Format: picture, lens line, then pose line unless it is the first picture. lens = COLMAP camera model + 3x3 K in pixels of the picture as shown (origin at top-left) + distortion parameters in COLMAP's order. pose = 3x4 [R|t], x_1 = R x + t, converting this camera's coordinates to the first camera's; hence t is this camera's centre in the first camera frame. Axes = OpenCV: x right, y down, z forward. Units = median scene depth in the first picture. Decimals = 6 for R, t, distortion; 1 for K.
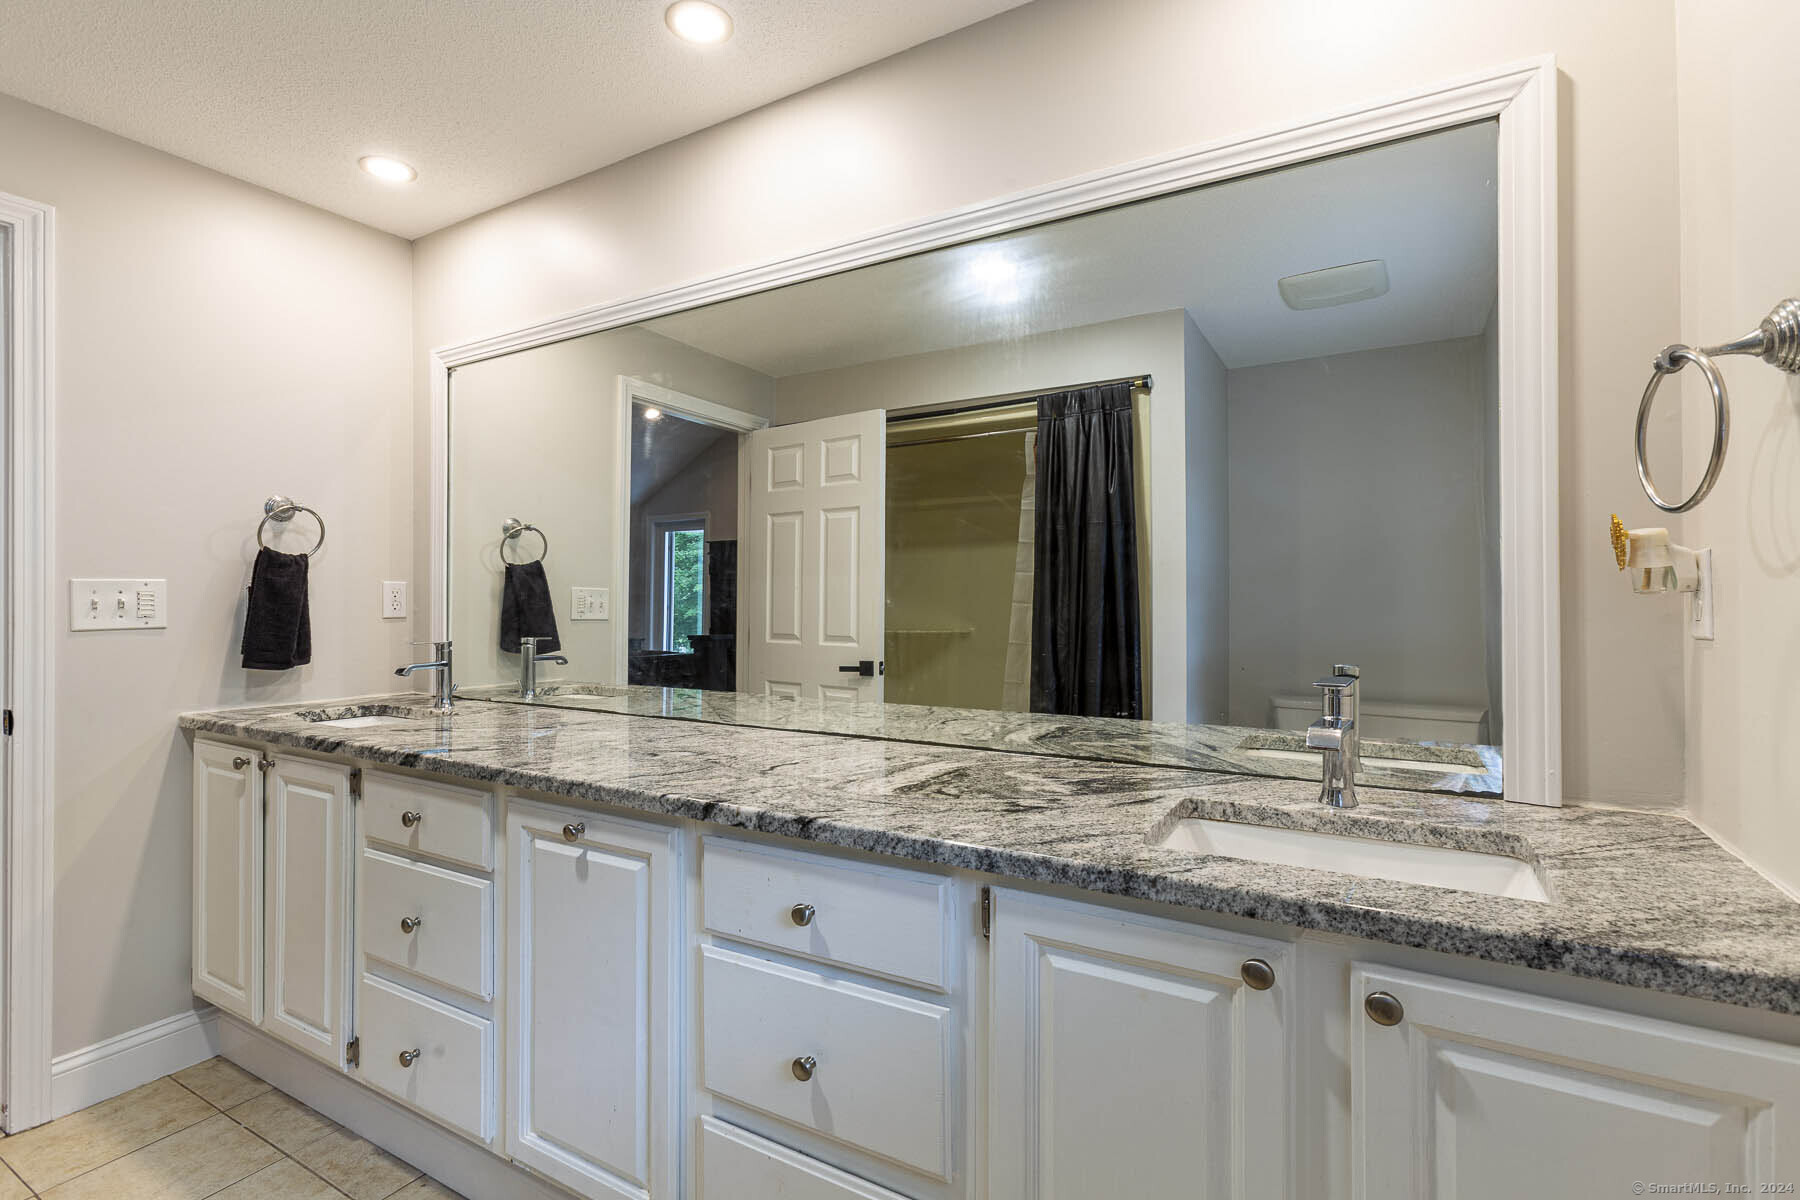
lens RADIAL K [[817.9, 0, 968.0], [0, 817.9, 587.0], [0, 0, 1]] dist [-0.013437, 0.007837]
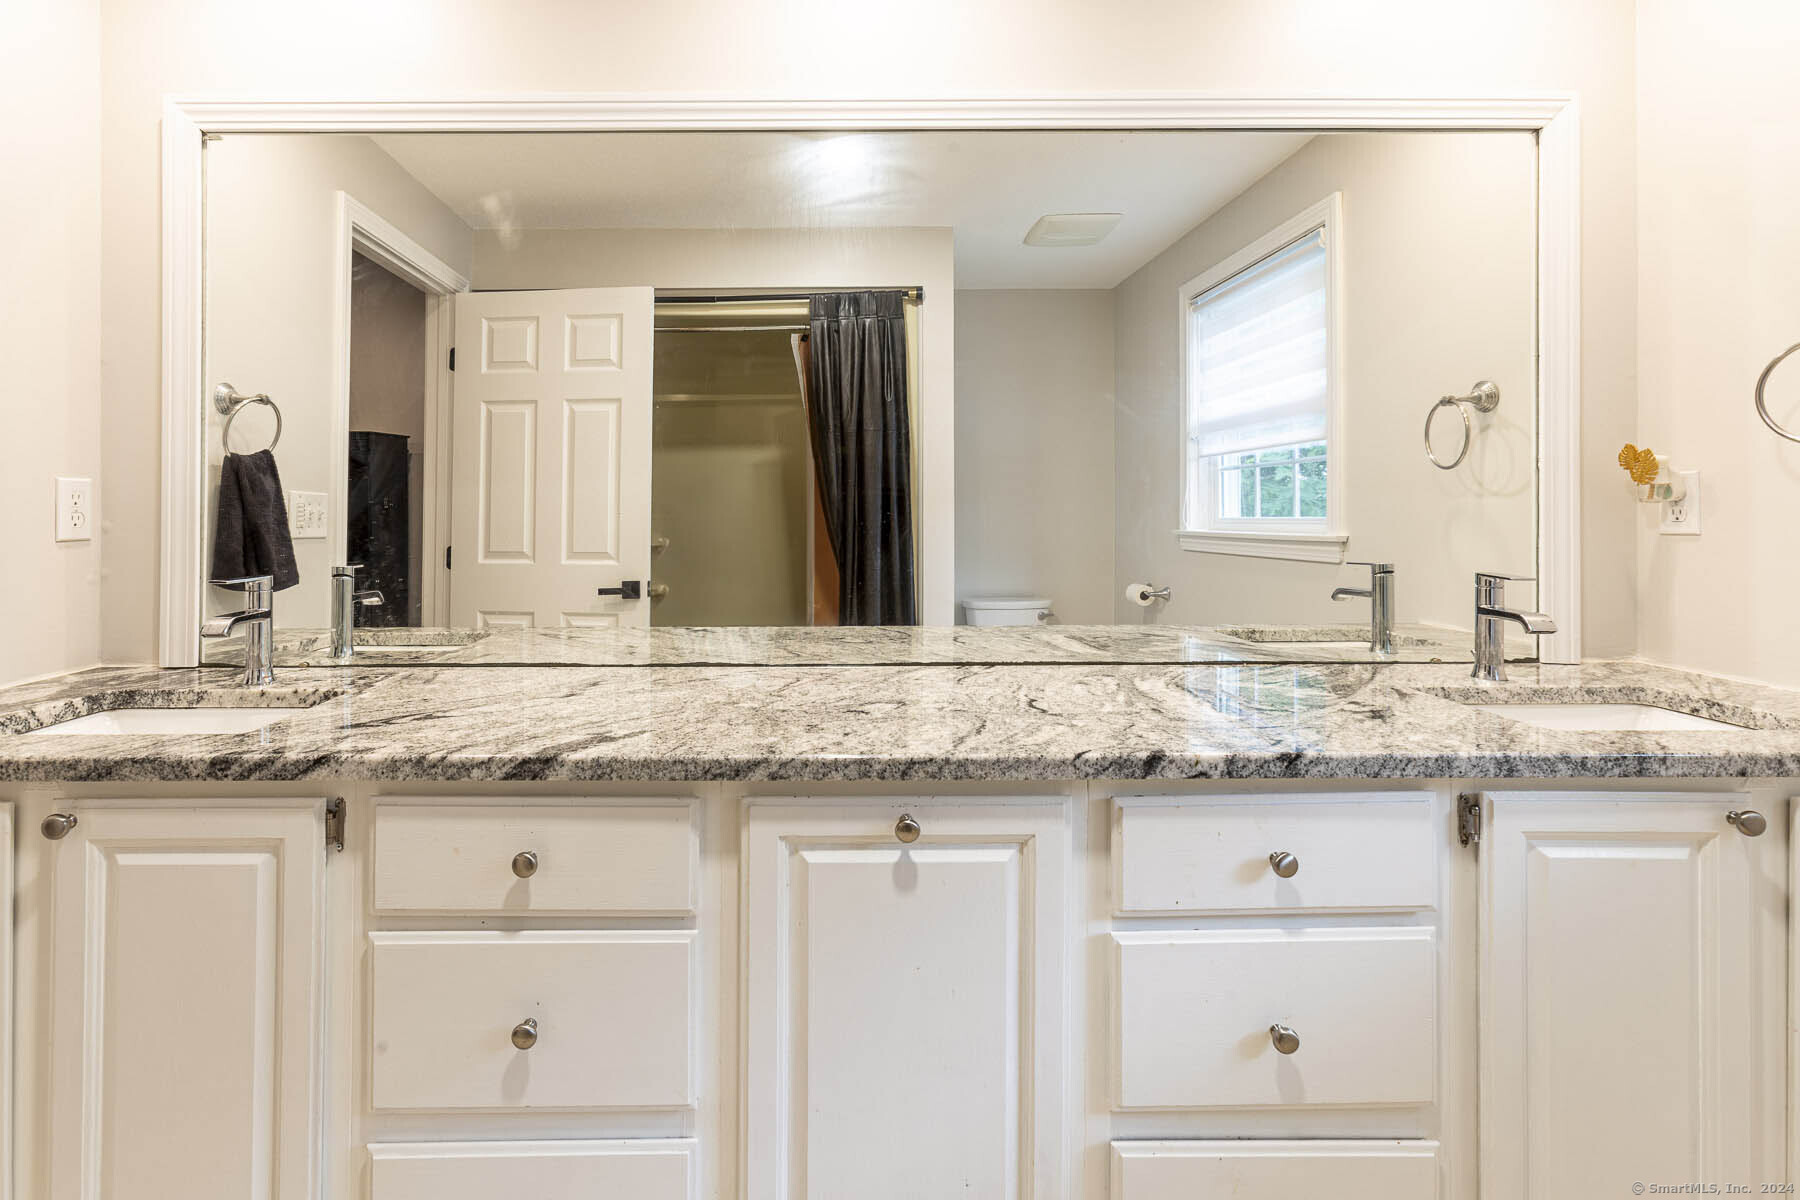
lens RADIAL K [[817.9, 0, 836.4], [0, 817.9, 496.9], [0, 0, 1]] dist [-0.013437, 0.007837]
pose [[0.874379, 0.005200, 0.485215, -0.874776], [-0.005669, 0.999984, -0.000502, 0.006684], [-0.485210, -0.002312, 0.874395, 0.388892]]
